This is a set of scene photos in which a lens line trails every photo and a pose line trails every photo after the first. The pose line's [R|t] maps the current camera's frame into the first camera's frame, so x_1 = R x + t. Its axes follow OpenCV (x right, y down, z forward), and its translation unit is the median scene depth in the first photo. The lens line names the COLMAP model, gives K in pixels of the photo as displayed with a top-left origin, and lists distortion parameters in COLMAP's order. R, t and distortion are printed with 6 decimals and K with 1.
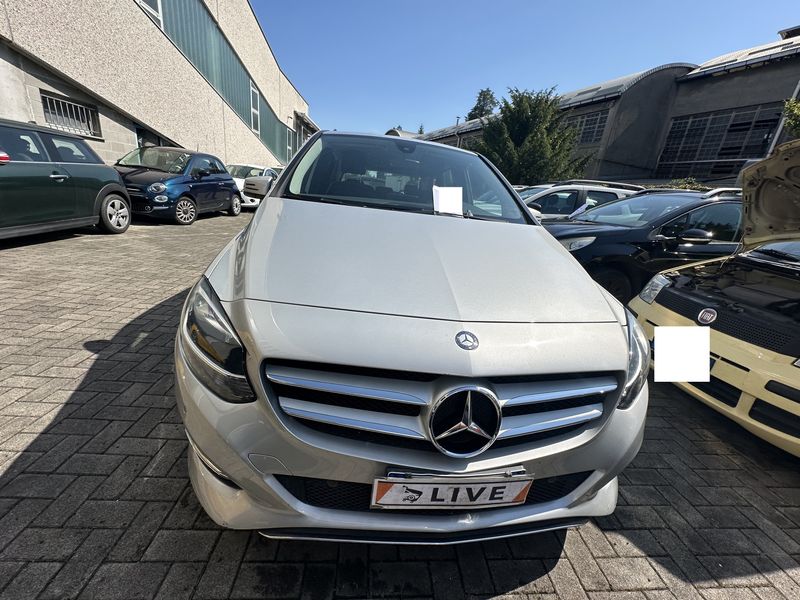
lens RADIAL K [[318.9, 0, 399.6], [0, 318.9, 301.2], [0, 0, 1]] dist [-0.003311, 0.000721]
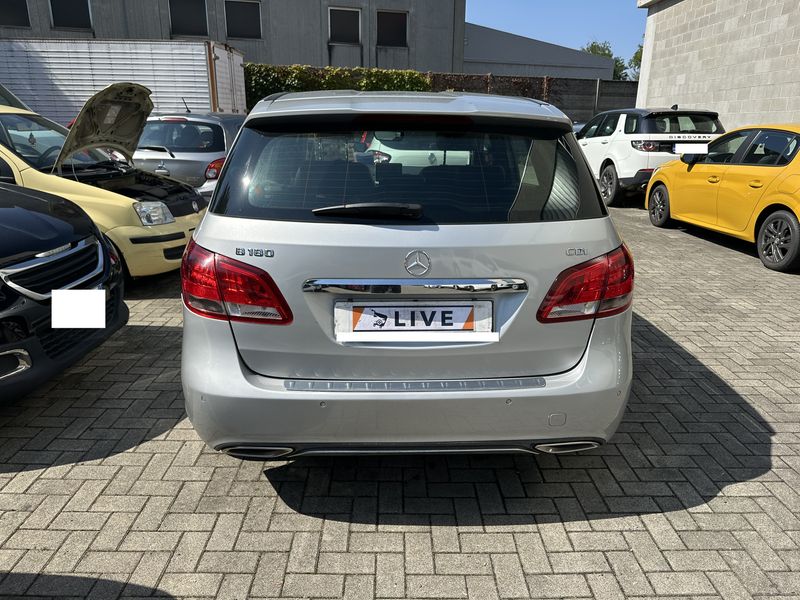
lens RADIAL K [[569.6, 0, 399.9], [0, 569.6, 297.8], [0, 0, 1]] dist [0.010503, -0.015178]
pose [[-0.990227, -0.137235, 0.024834, -0.127834], [-0.096451, 0.802495, 0.588812, -1.019951], [-0.100735, 0.580662, -0.807888, 2.602871]]
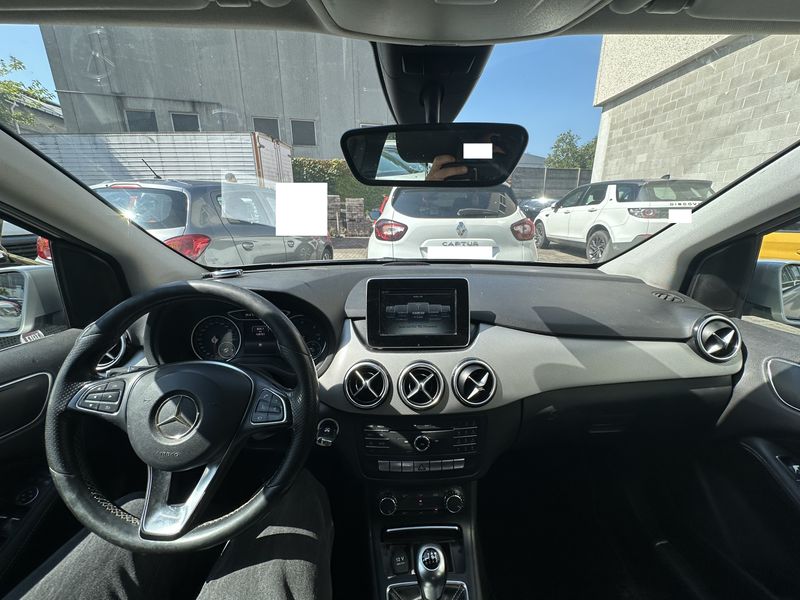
lens RADIAL K [[318.9, 0, 401.5], [0, 318.9, 299.3], [0, 0, 1]] dist [-0.003311, 0.000721]
pose [[-0.990712, -0.128580, 0.044245, 0.012455], [-0.078227, 0.805072, 0.587997, -0.437573], [-0.111225, 0.579074, -0.807652, 1.116427]]
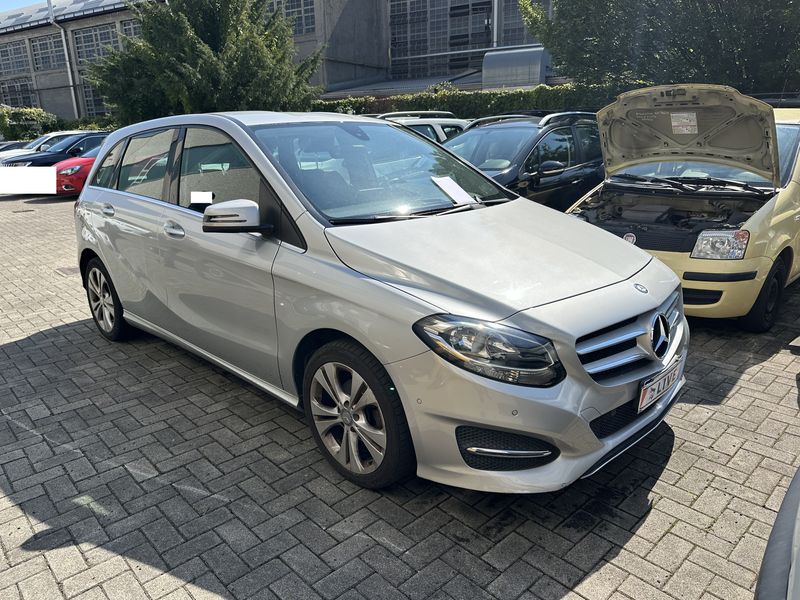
lens RADIAL K [[569.6, 0, 397.7], [0, 569.6, 302.2], [0, 0, 1]] dist [0.010503, -0.015178]
pose [[0.769181, -0.298637, 0.564956, -0.776416], [0.305038, 0.948445, 0.086045, -0.139537], [-0.561527, 0.106149, 0.820622, -0.206957]]
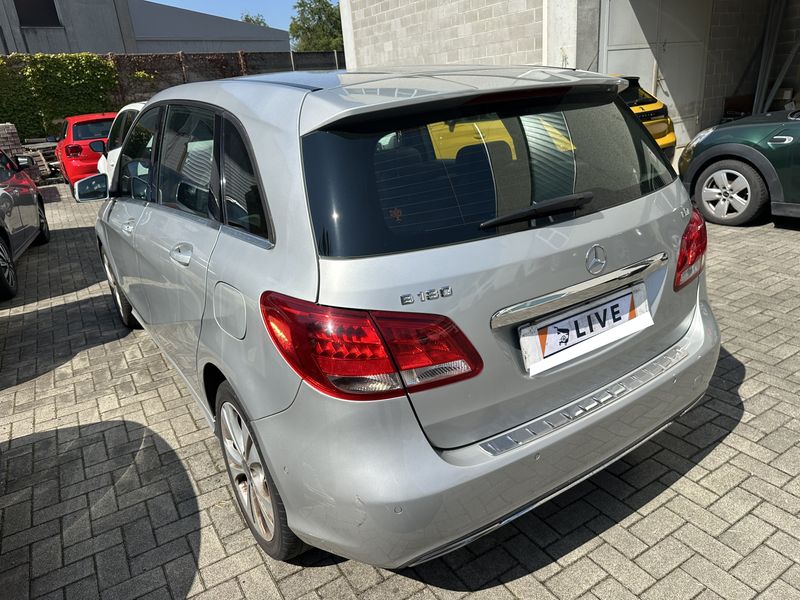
lens RADIAL K [[569.6, 0, 397.1], [0, 569.6, 301.7], [0, 0, 1]] dist [0.010503, -0.015178]
pose [[-0.889889, 0.120014, -0.440108, 0.375363], [-0.166445, 0.812838, 0.558202, -0.901311], [0.424728, 0.569992, -0.703360, 2.350973]]
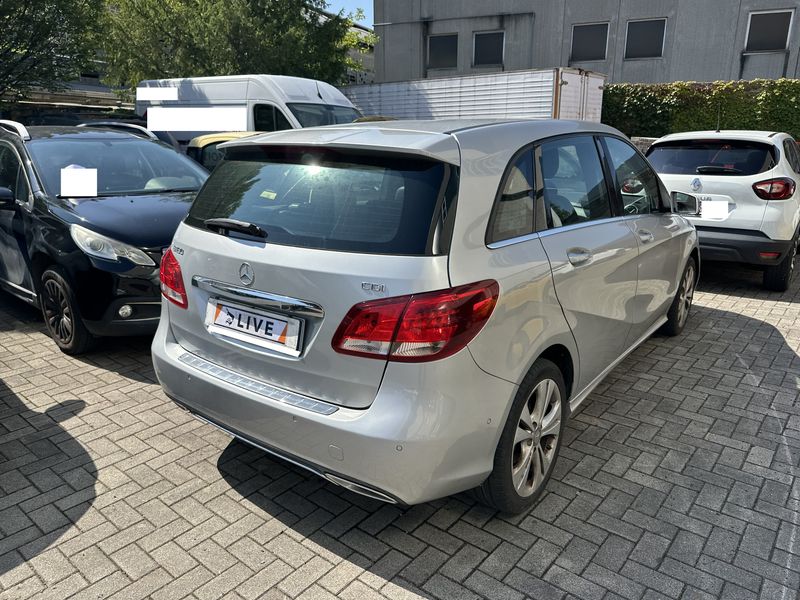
lens RADIAL K [[569.6, 0, 399.0], [0, 569.6, 302.6], [0, 0, 1]] dist [0.010503, -0.015178]
pose [[-0.717310, -0.293303, 0.632012, -0.858137], [0.147276, 0.822760, 0.548977, -1.019474], [-0.681011, 0.486867, -0.546978, 2.296500]]
